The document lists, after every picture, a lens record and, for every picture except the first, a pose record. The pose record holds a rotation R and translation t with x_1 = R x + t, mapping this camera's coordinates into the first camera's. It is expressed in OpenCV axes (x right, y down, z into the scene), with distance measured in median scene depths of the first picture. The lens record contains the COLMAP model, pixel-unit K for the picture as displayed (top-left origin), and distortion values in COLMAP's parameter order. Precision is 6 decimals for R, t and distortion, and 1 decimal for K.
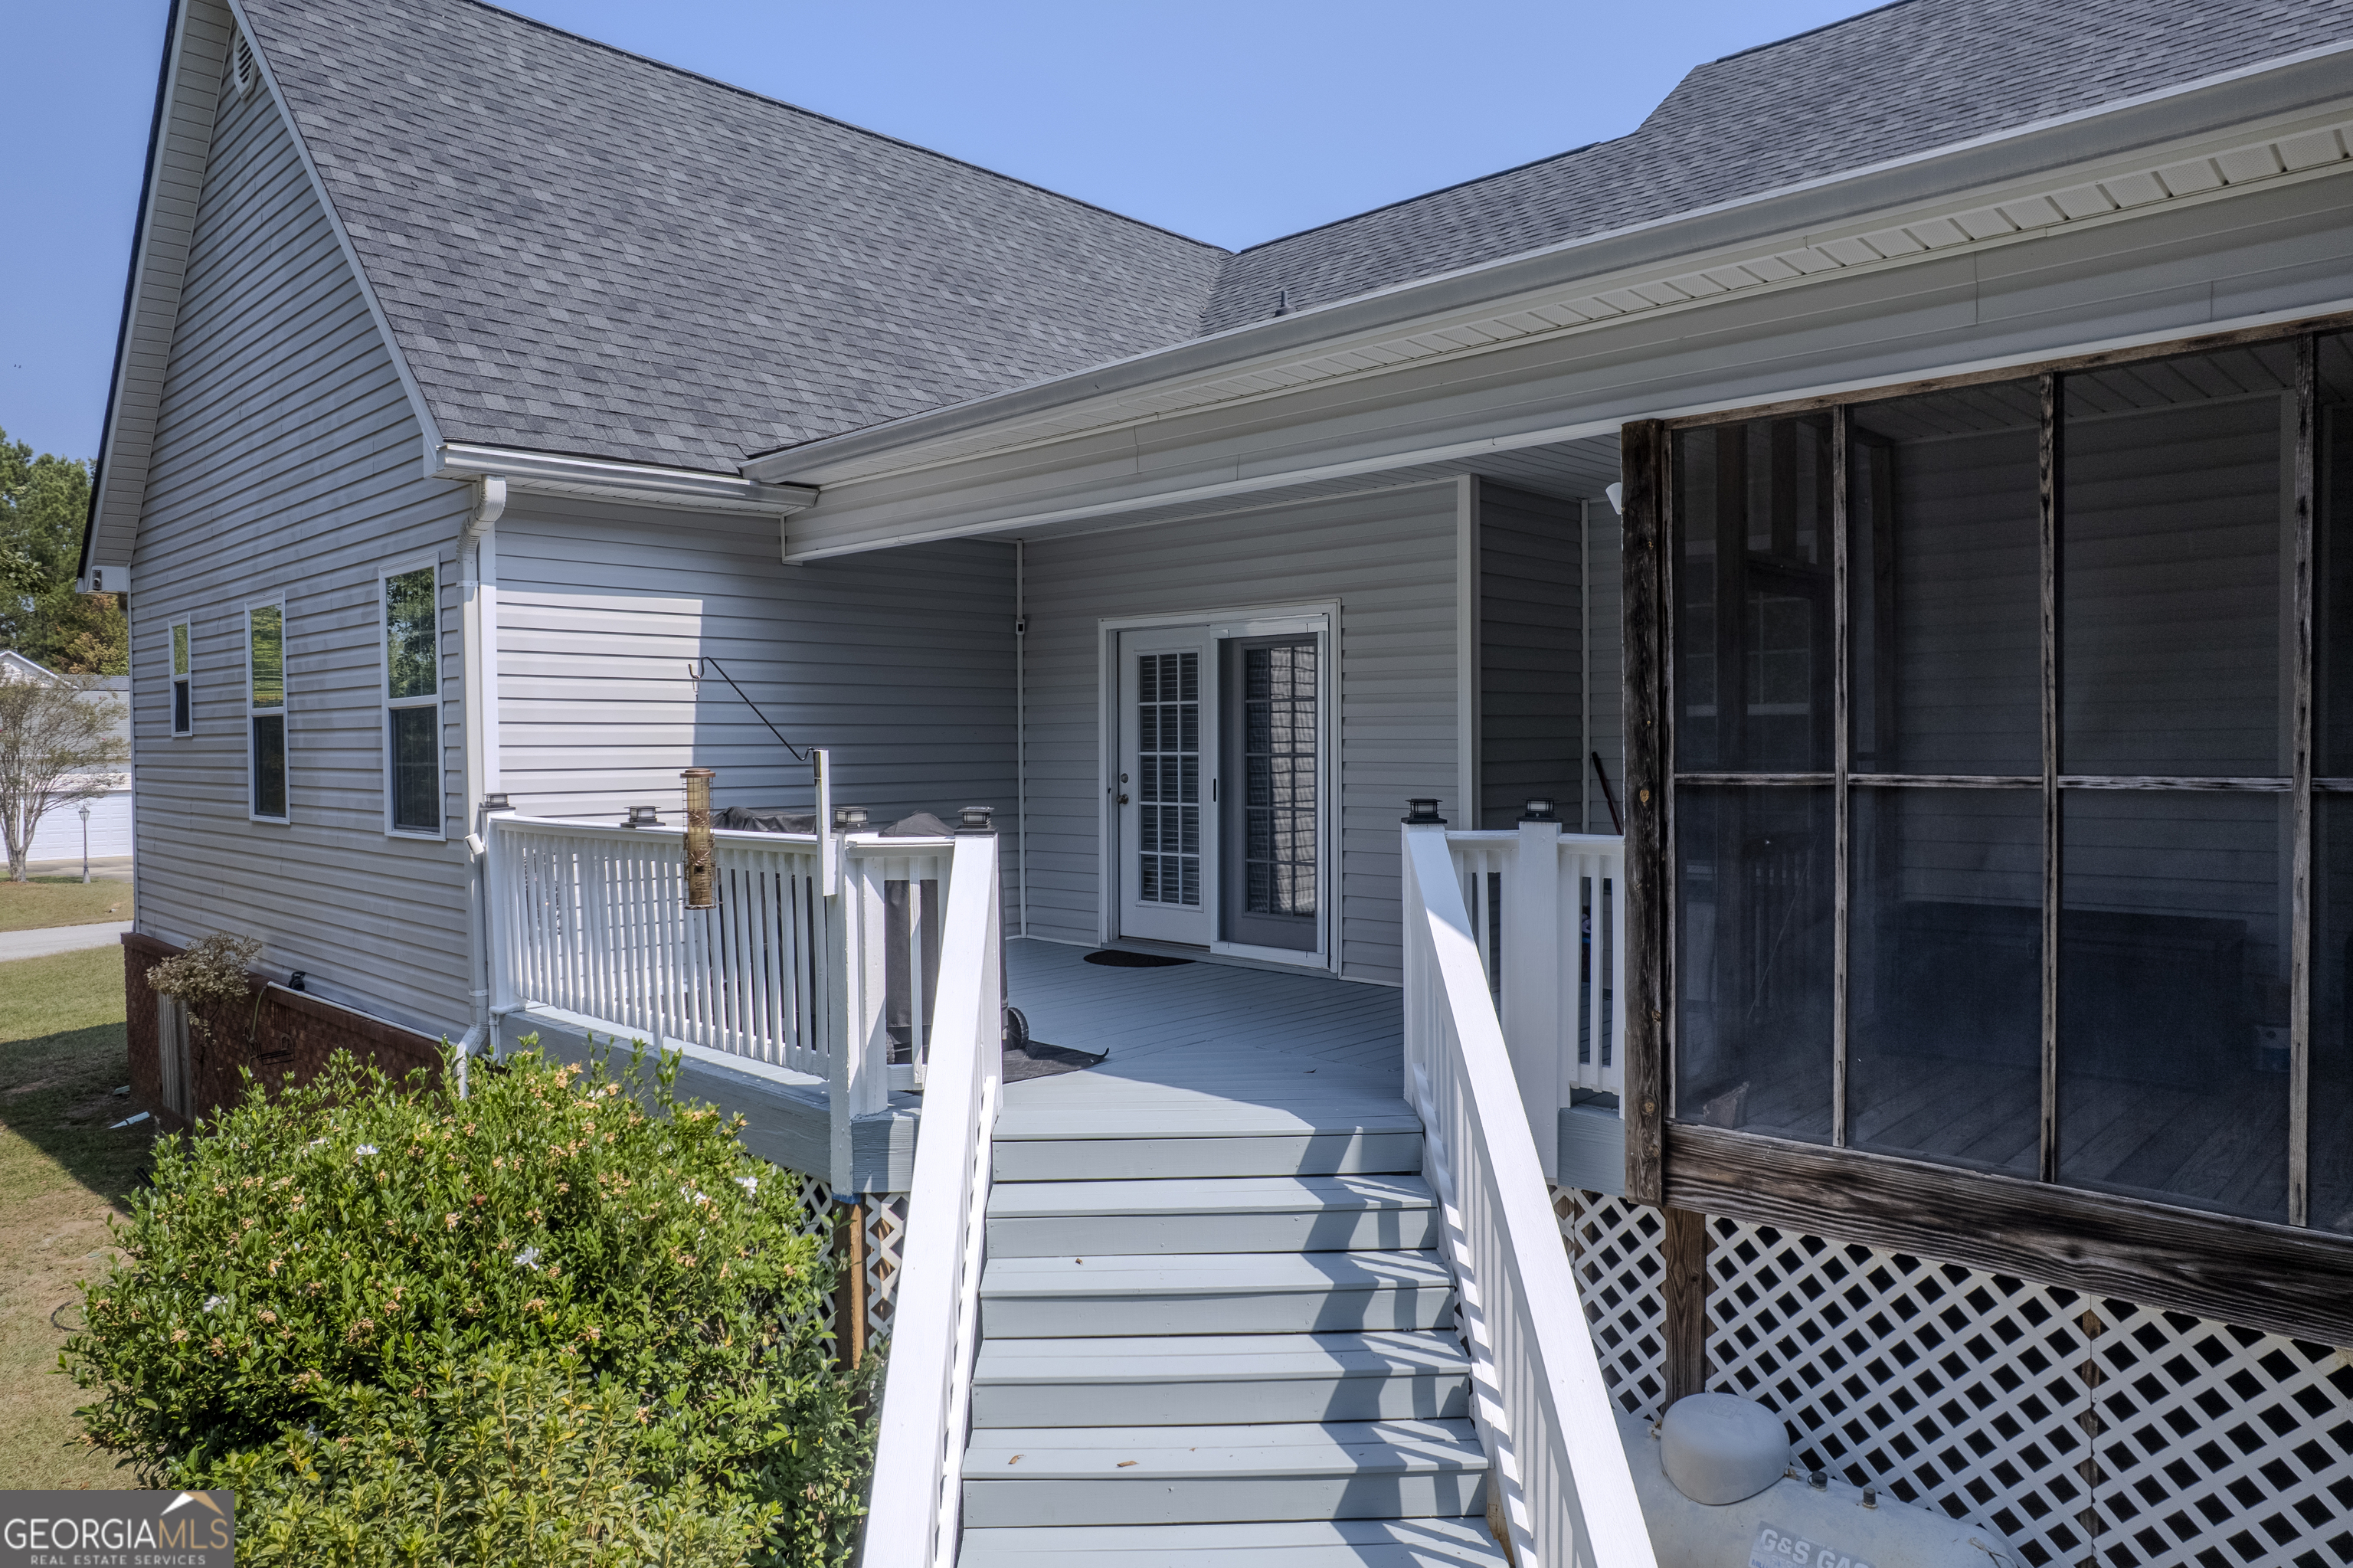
lens RADIAL K [[1506.6, 0, 1174.9], [0, 1506.6, 785.1], [0, 0, 1]] dist [-0.079090, 0.056490]
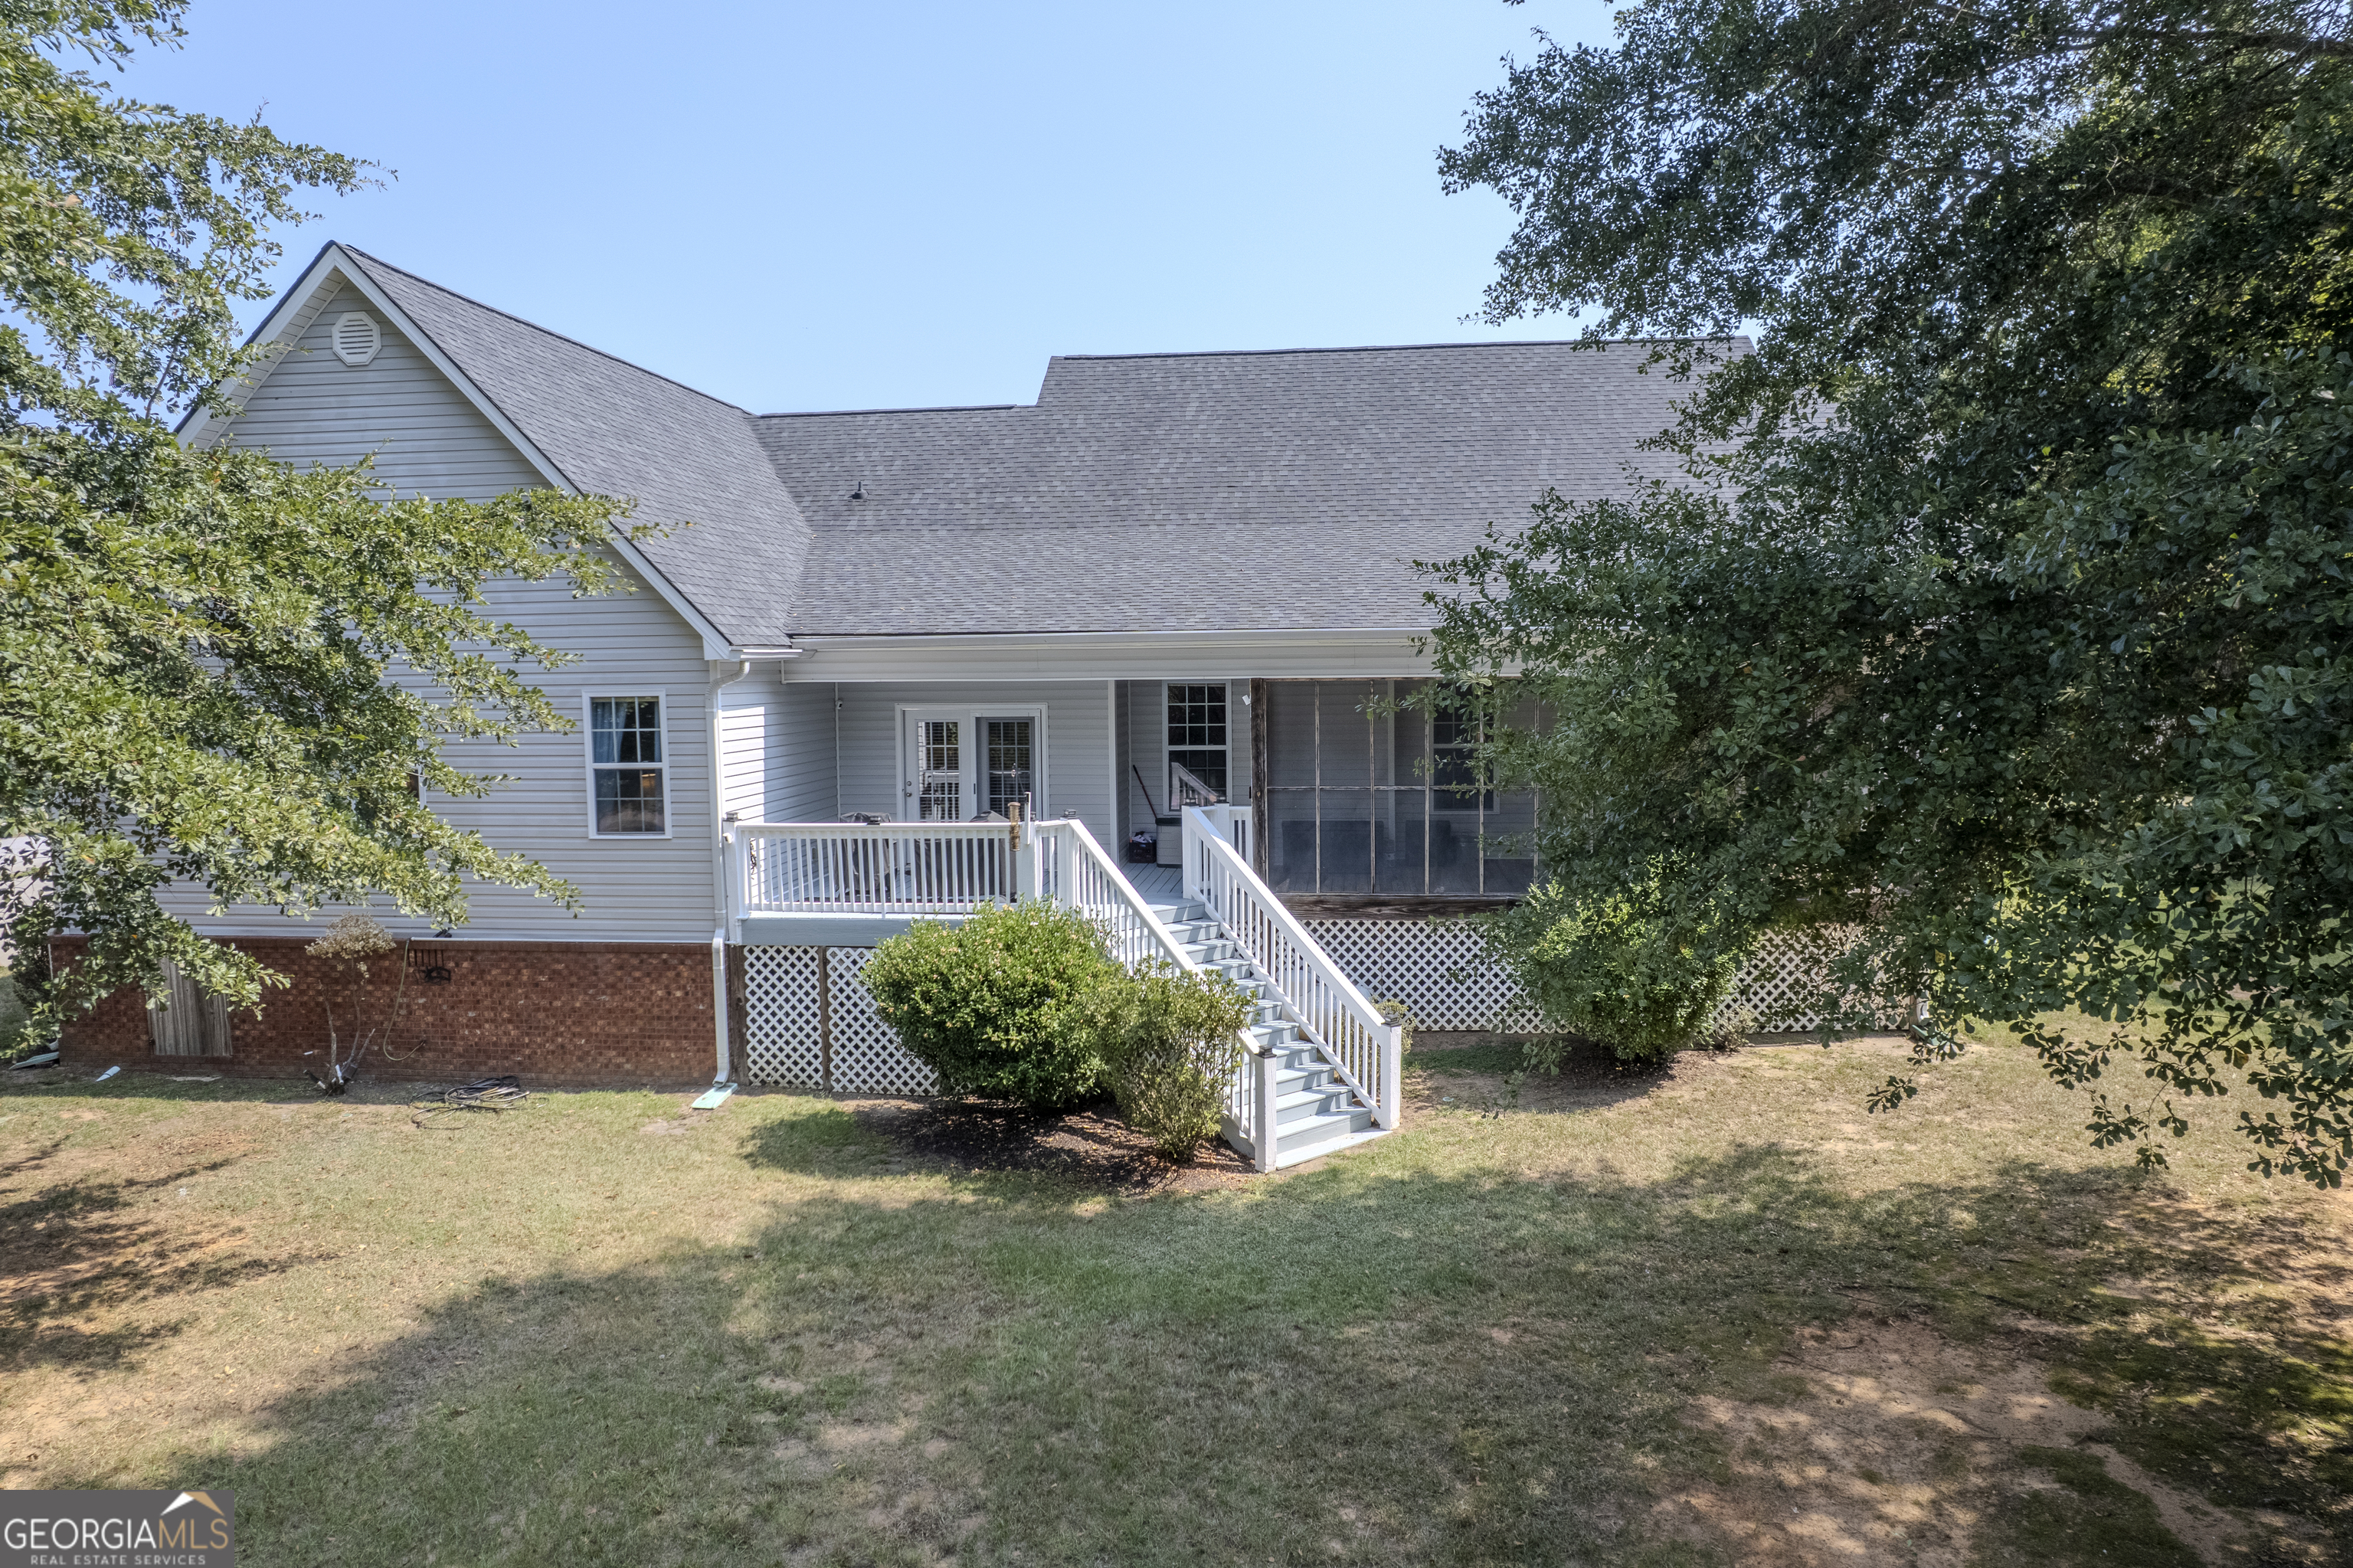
lens RADIAL K [[1502.7, 0, 1176.5], [0, 1502.7, 784.0], [0, 0, 1]] dist [-0.083997, 0.063801]
pose [[0.787124, -0.050010, 0.614764, -1.906443], [0.023102, 0.998399, 0.051639, -0.194886], [-0.616362, -0.026444, 0.787019, -1.513122]]
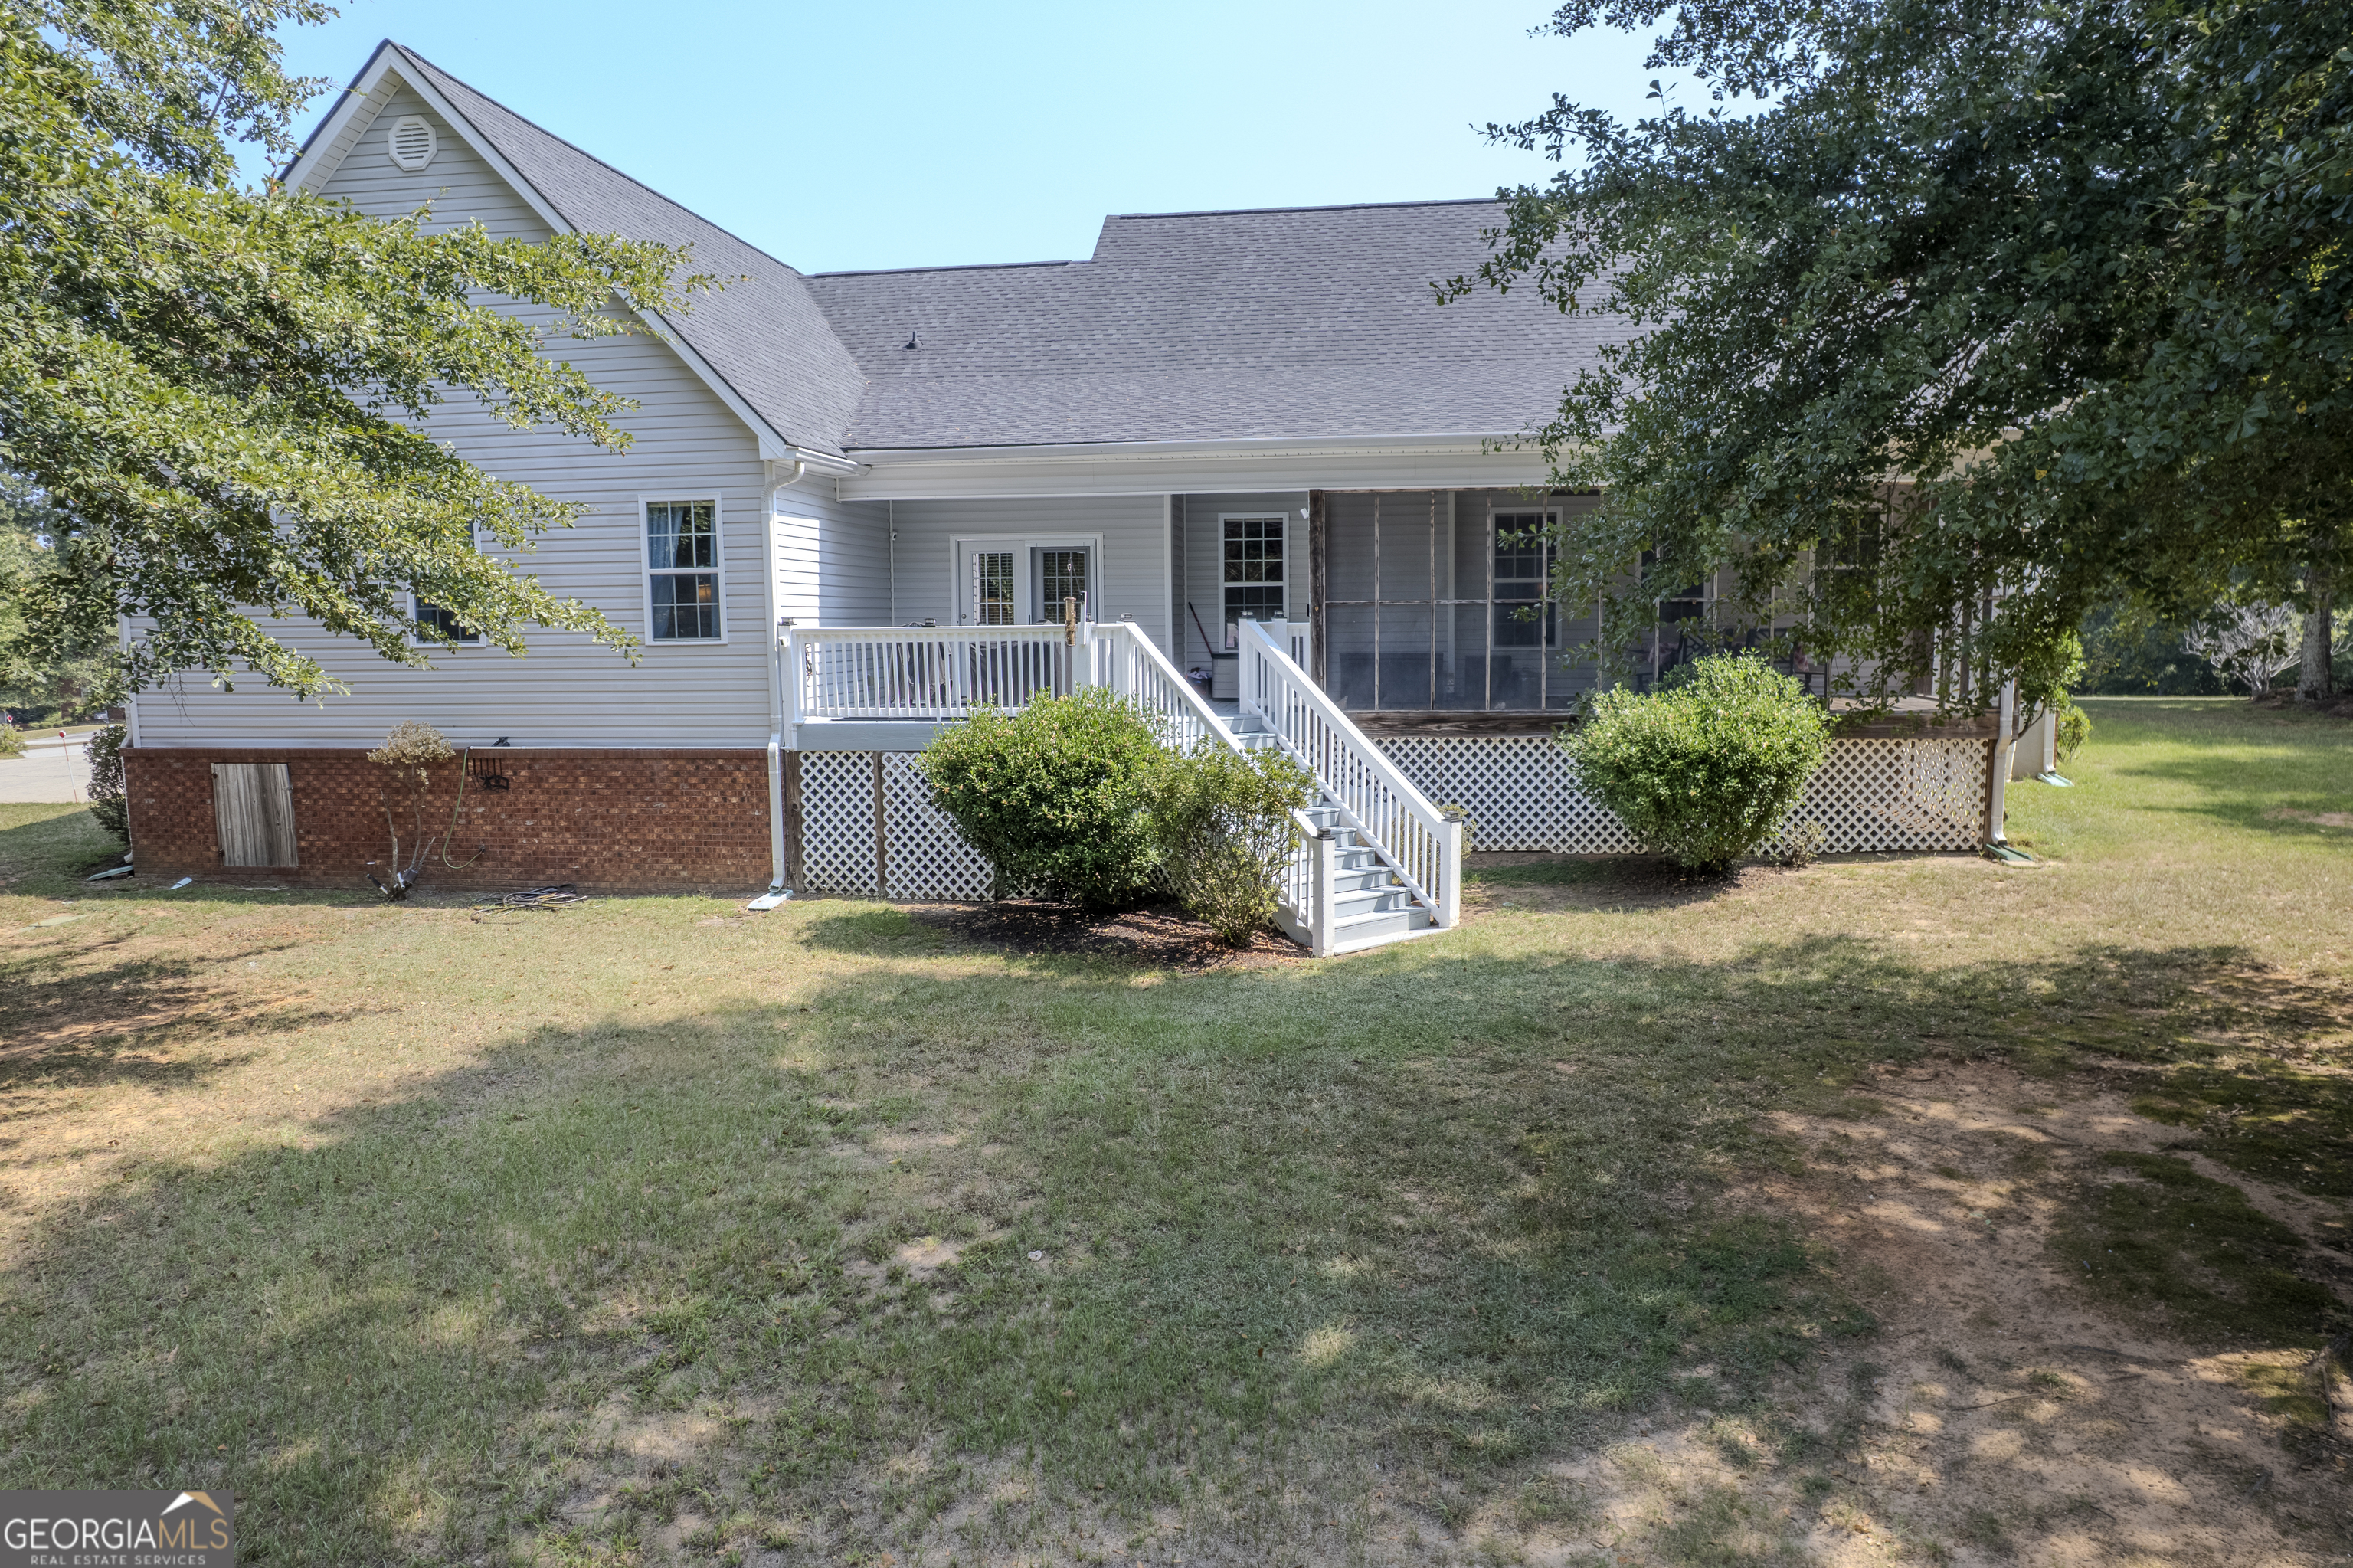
lens RADIAL K [[1506.6, 0, 1174.9], [0, 1506.6, 785.1], [0, 0, 1]] dist [-0.079090, 0.056490]
pose [[0.808593, -0.066219, 0.584630, -1.918331], [0.021269, 0.996287, 0.083429, 0.114040], [-0.587984, -0.055025, 0.806999, -1.499847]]
